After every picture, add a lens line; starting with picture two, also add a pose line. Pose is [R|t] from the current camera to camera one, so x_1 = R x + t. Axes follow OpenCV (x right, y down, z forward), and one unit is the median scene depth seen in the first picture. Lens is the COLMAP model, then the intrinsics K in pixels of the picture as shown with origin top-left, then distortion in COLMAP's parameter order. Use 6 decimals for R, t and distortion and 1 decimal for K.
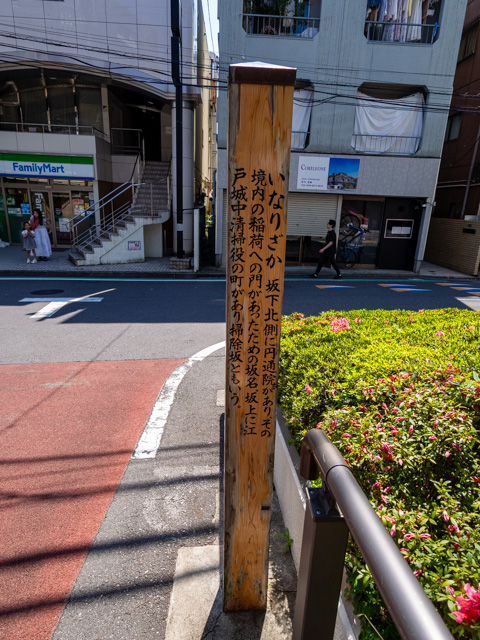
lens RADIAL K [[383.6, 0, 241.3], [0, 383.6, 318.3], [0, 0, 1]] dist [0.004714, -0.000333]
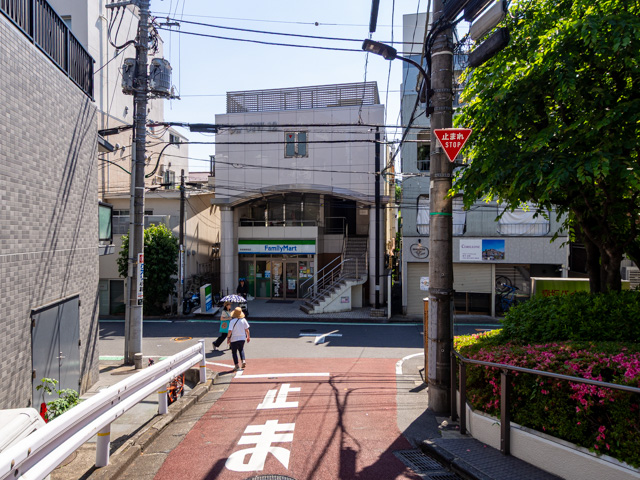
lens RADIAL K [[431.1, 0, 314.9], [0, 431.1, 241.3], [0, 0, 1]] dist [0.008069, 0.004314]
pose [[0.973300, -0.035394, -0.226792, -0.013285], [-0.031548, 0.958036, -0.284906, 0.067865], [0.227359, 0.284454, 0.931340, -0.624674]]
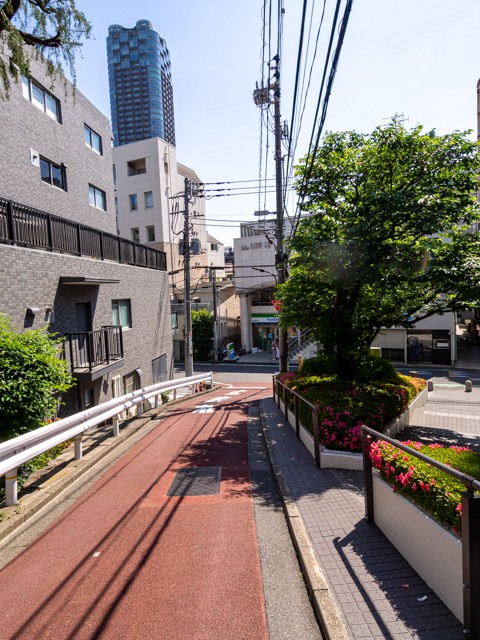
lens RADIAL K [[383.6, 0, 242.8], [0, 383.6, 317.4], [0, 0, 1]] dist [0.004714, -0.000333]
pose [[0.867337, -0.045037, -0.495679, 0.532900], [-0.071129, 0.974460, -0.213000, 0.135069], [0.492612, 0.220000, 0.841982, -1.259437]]
